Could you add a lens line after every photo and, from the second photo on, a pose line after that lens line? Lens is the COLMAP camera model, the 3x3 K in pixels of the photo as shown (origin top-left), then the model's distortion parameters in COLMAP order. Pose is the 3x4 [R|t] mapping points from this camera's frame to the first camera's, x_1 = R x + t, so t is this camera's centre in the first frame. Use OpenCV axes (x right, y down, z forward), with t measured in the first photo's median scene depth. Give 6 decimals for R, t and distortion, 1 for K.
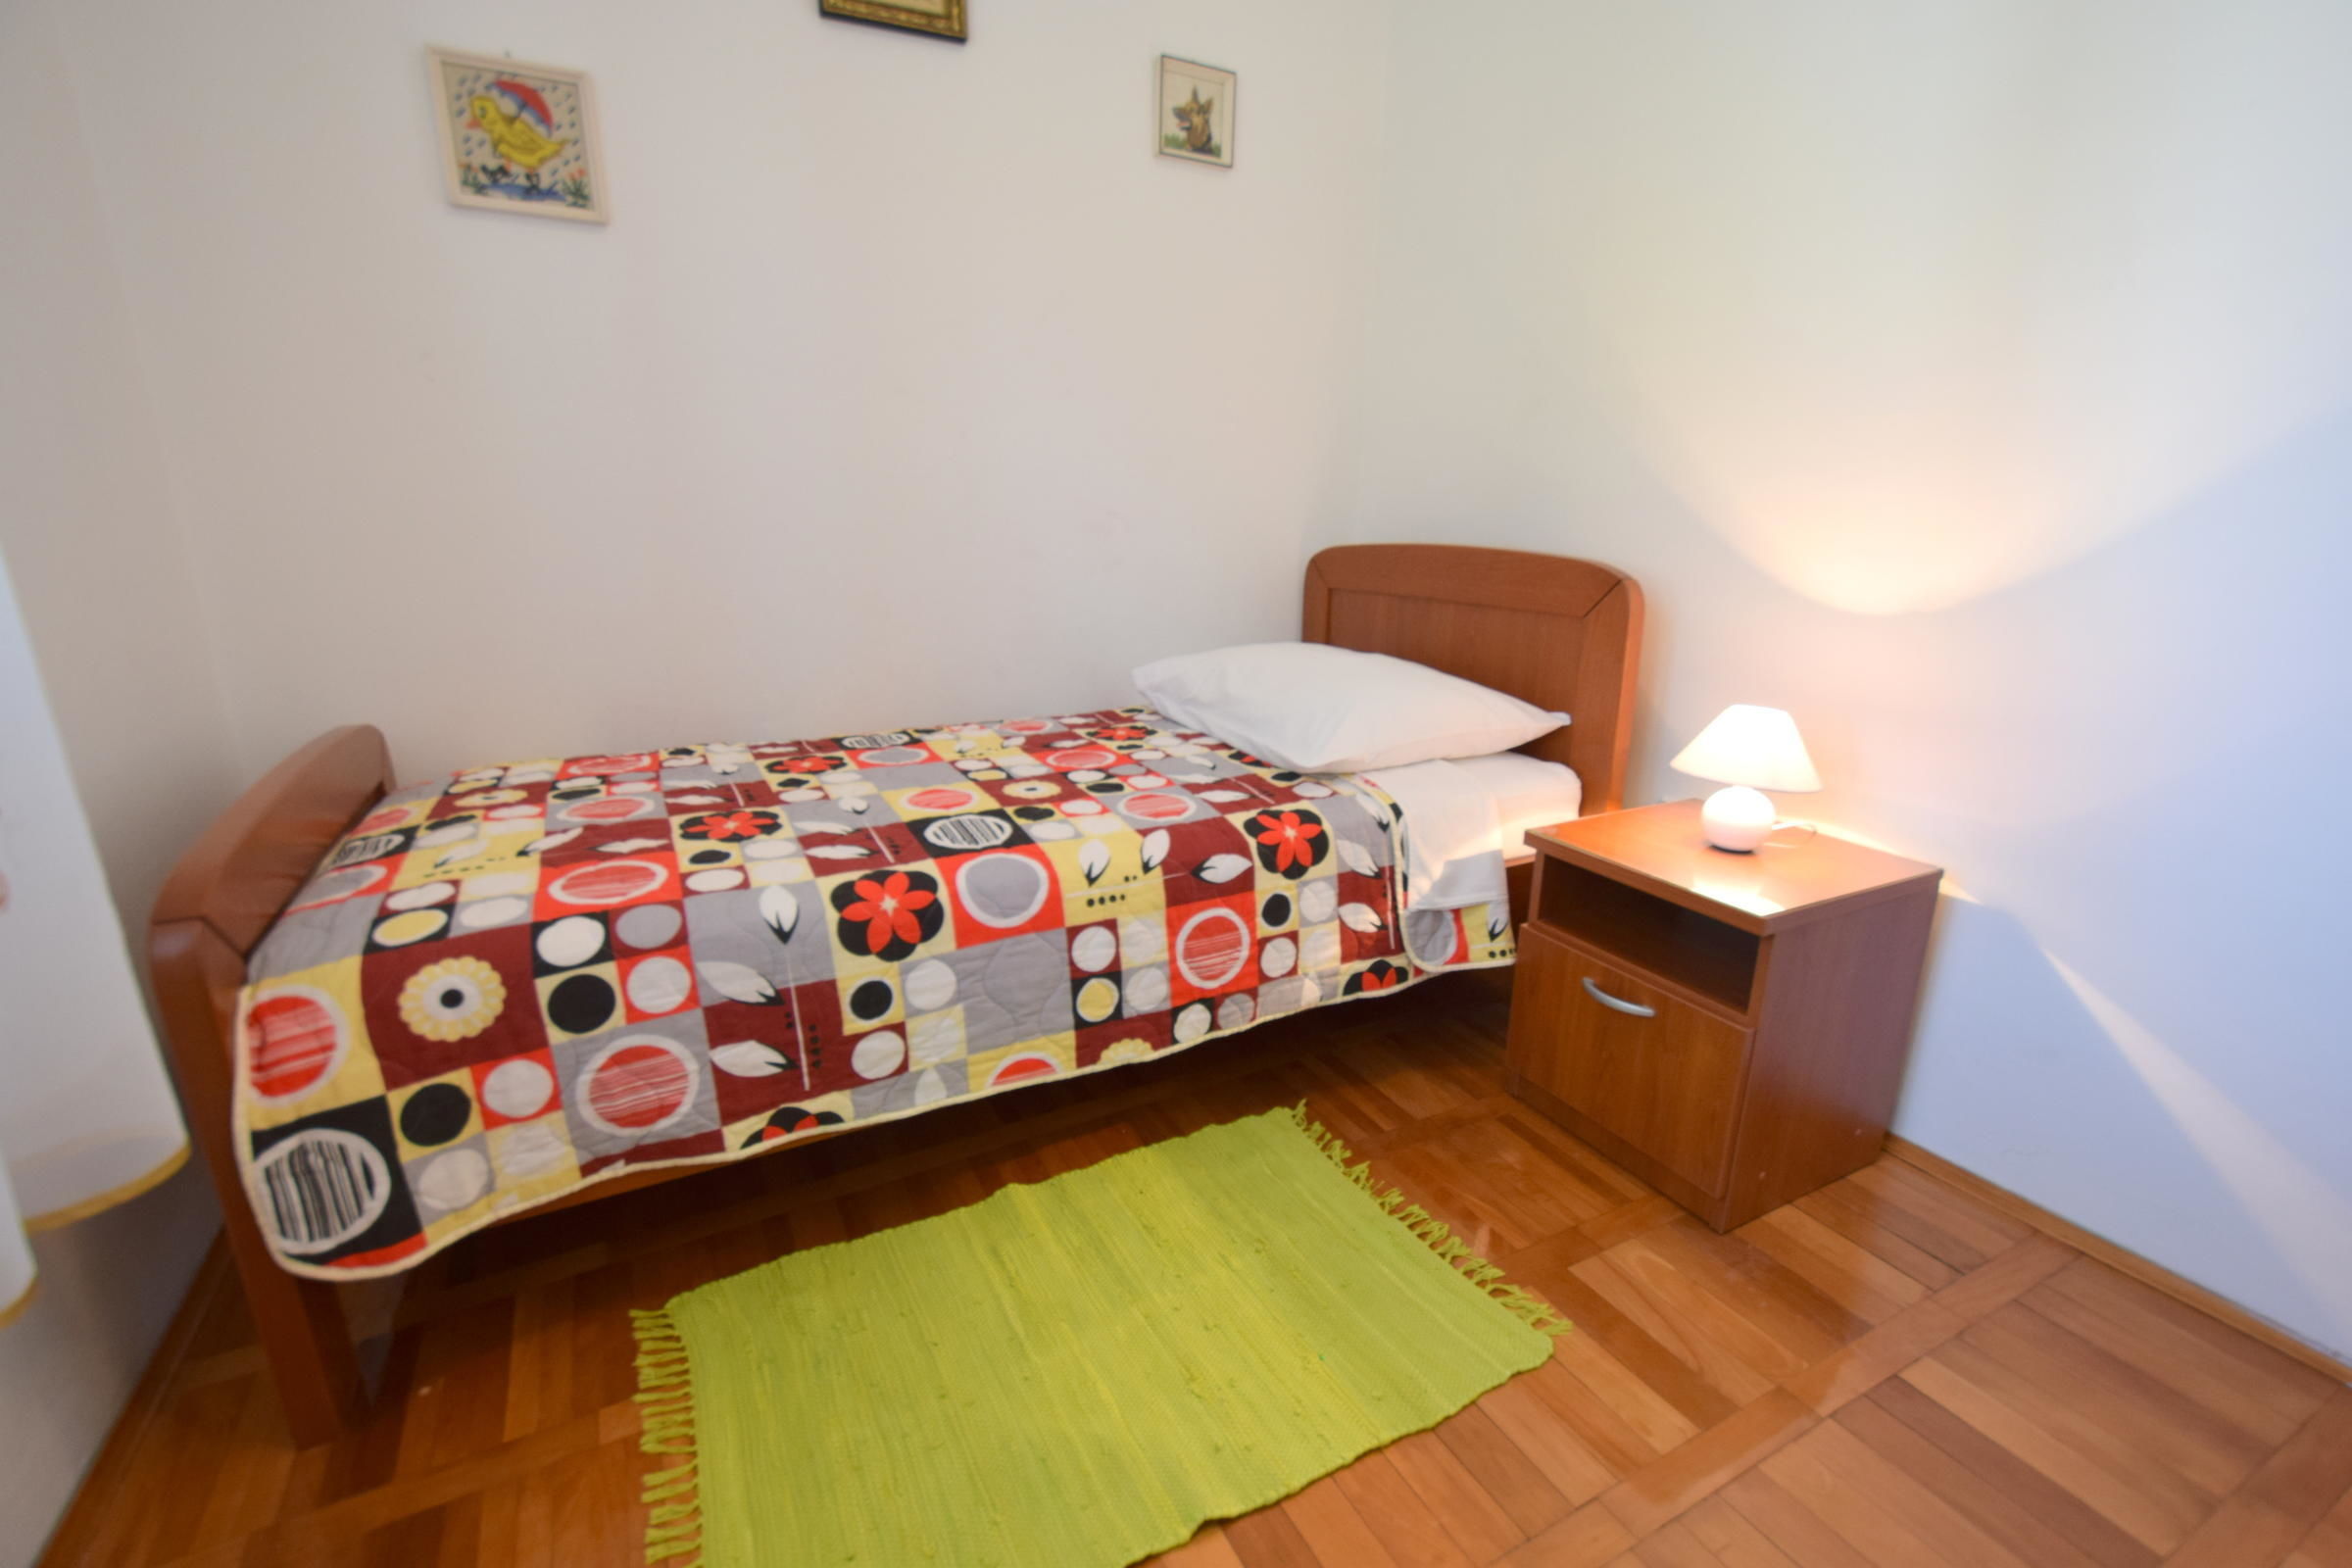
lens RADIAL K [[1022.0, 0, 1185.9], [0, 1022.0, 812.3], [0, 0, 1]] dist [0.007445, -0.009330]
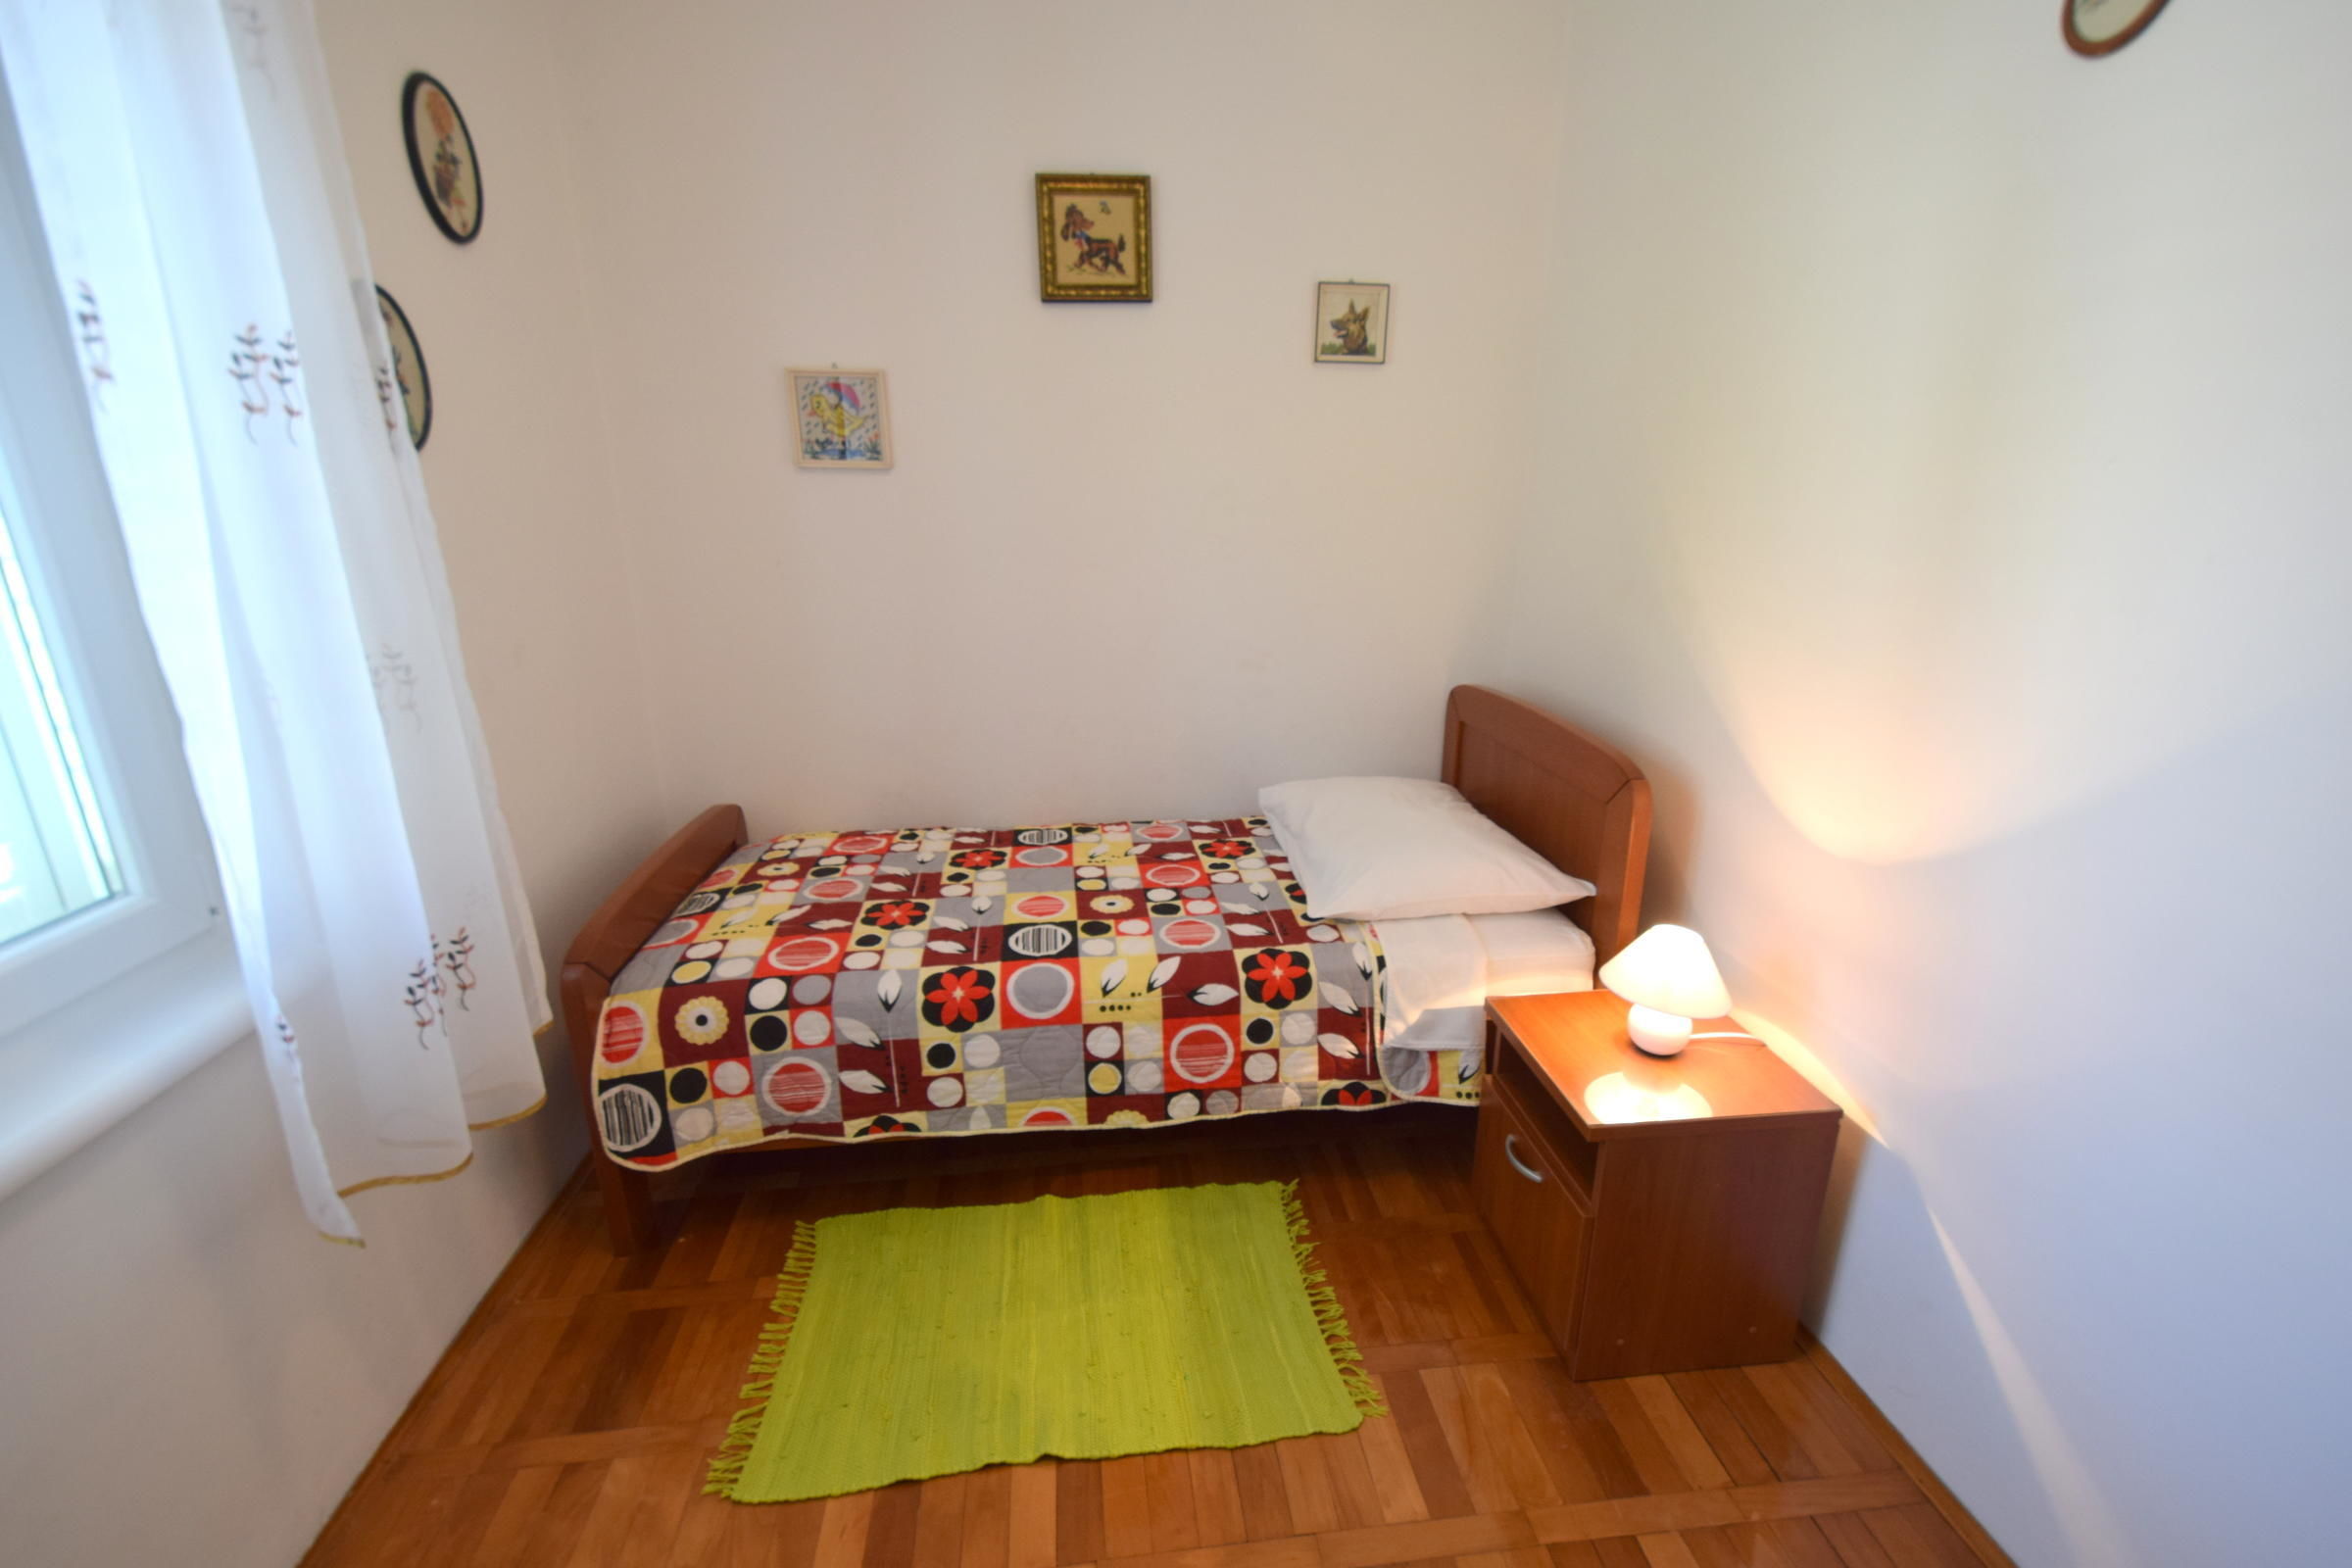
lens RADIAL K [[1022.0, 0, 1185.9], [0, 1022.0, 812.3], [0, 0, 1]] dist [0.007445, -0.009330]
pose [[0.931078, 0.102110, -0.350238, 0.481533], [-0.095817, 0.994773, 0.035299, -0.241706], [0.352012, 0.000692, 0.935995, -0.255510]]
